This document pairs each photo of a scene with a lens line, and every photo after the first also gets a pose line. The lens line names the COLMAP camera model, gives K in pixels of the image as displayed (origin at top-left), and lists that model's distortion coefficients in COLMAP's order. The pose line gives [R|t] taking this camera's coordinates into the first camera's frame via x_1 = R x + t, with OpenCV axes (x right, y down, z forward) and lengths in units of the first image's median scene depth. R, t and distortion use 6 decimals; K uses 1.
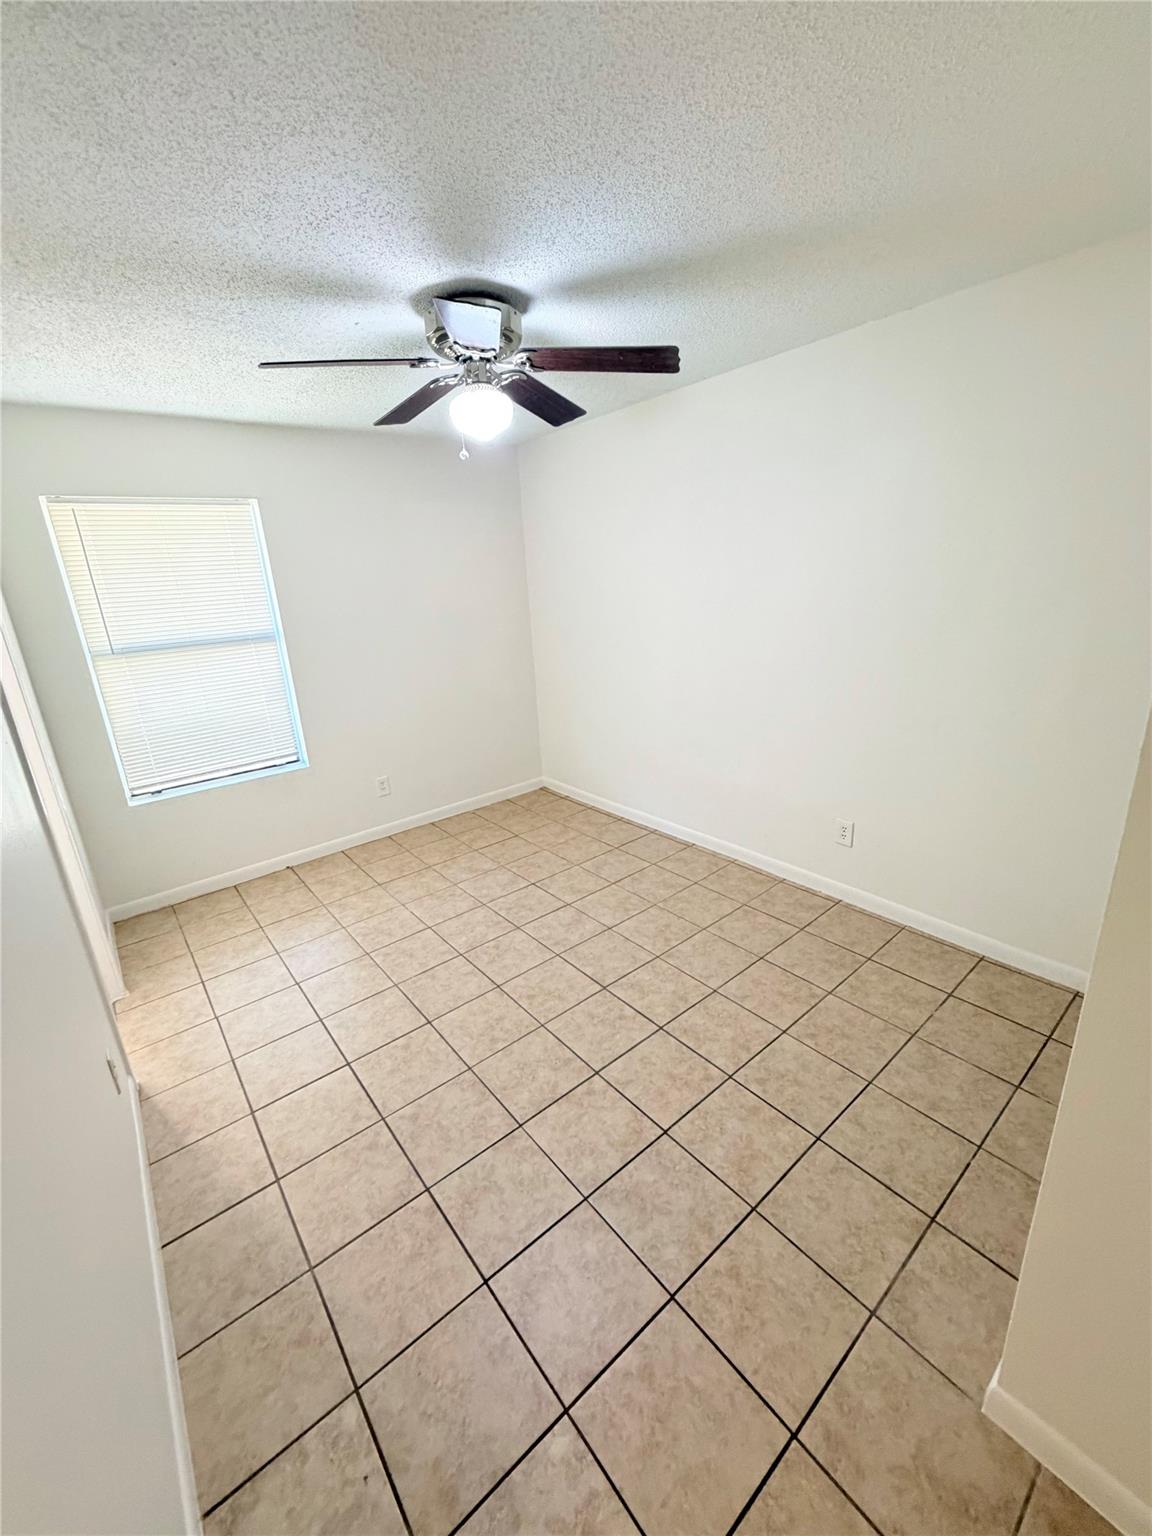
lens RADIAL K [[612.2, 0, 574.3], [0, 612.2, 766.5], [0, 0, 1]] dist [-0.001076, -0.000053]
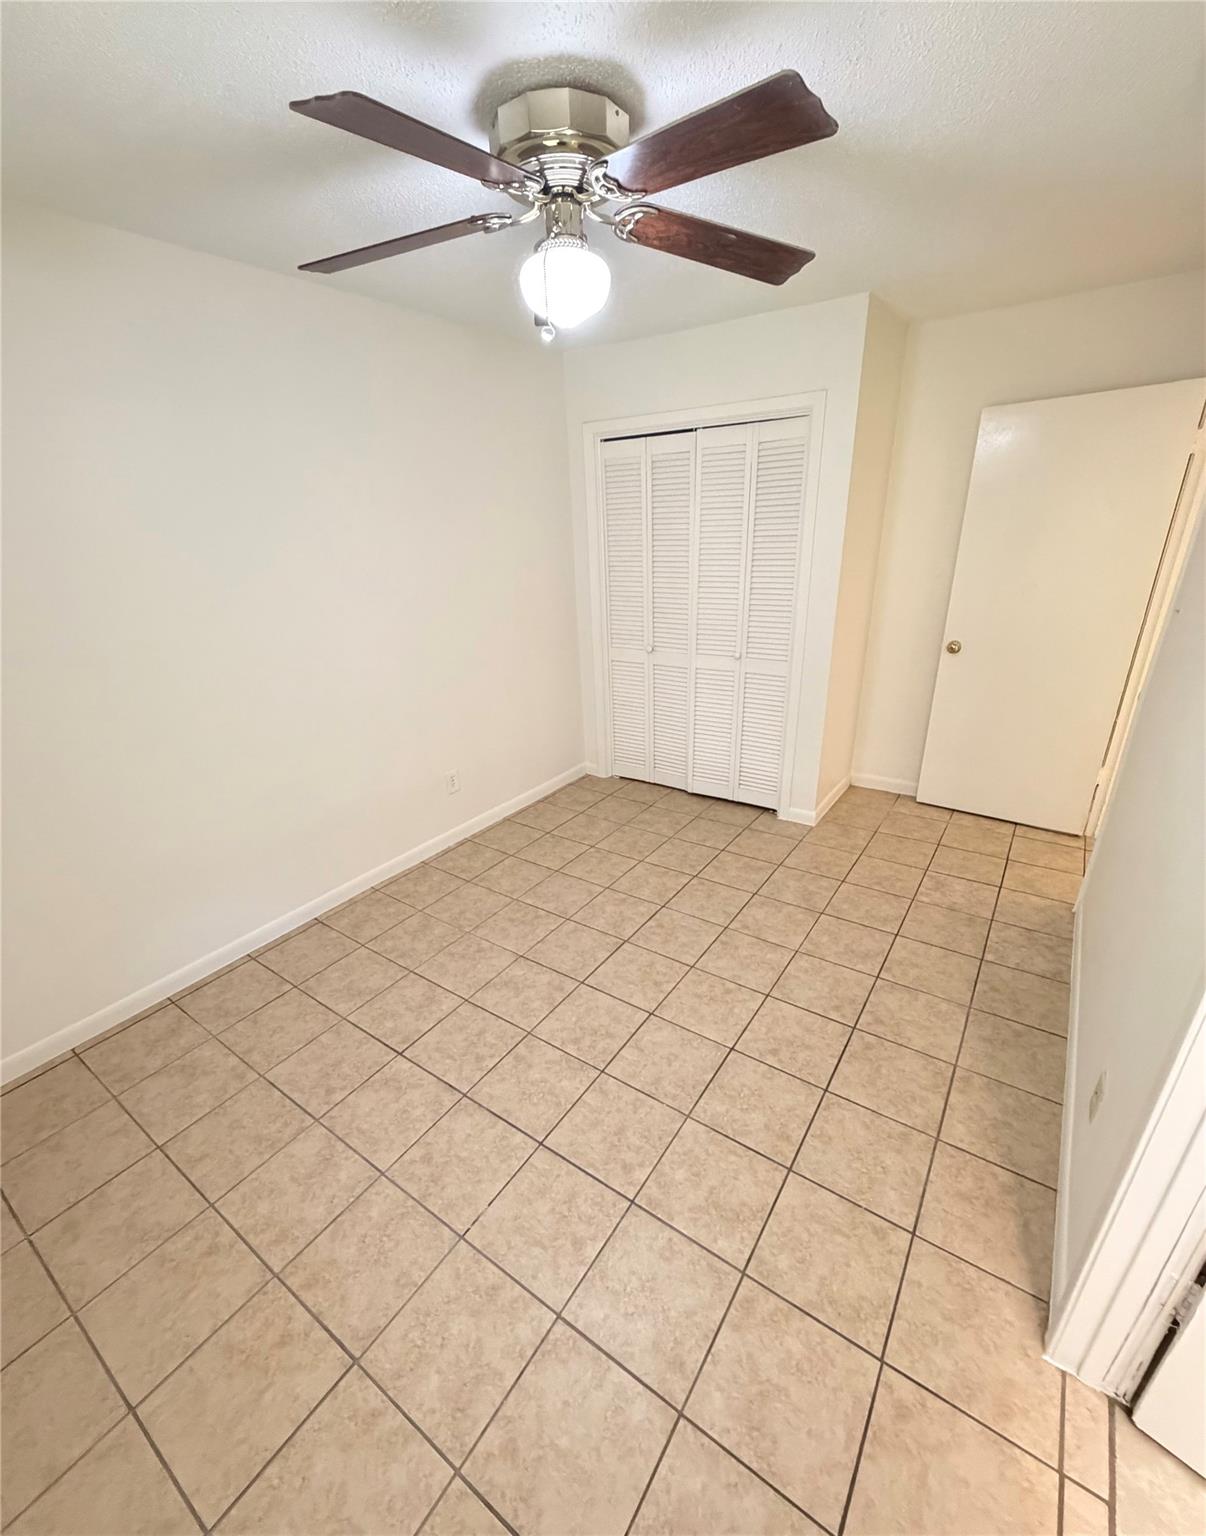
lens RADIAL K [[655.8, 0, 603.0], [0, 655.8, 768.0], [0, 0, 1]] dist [-0.011061, 0.000319]
pose [[-0.275851, -0.278901, 0.919848, -0.765508], [0.337184, 0.868087, 0.364324, -0.269565], [-0.900119, 0.410657, -0.145422, 0.936915]]
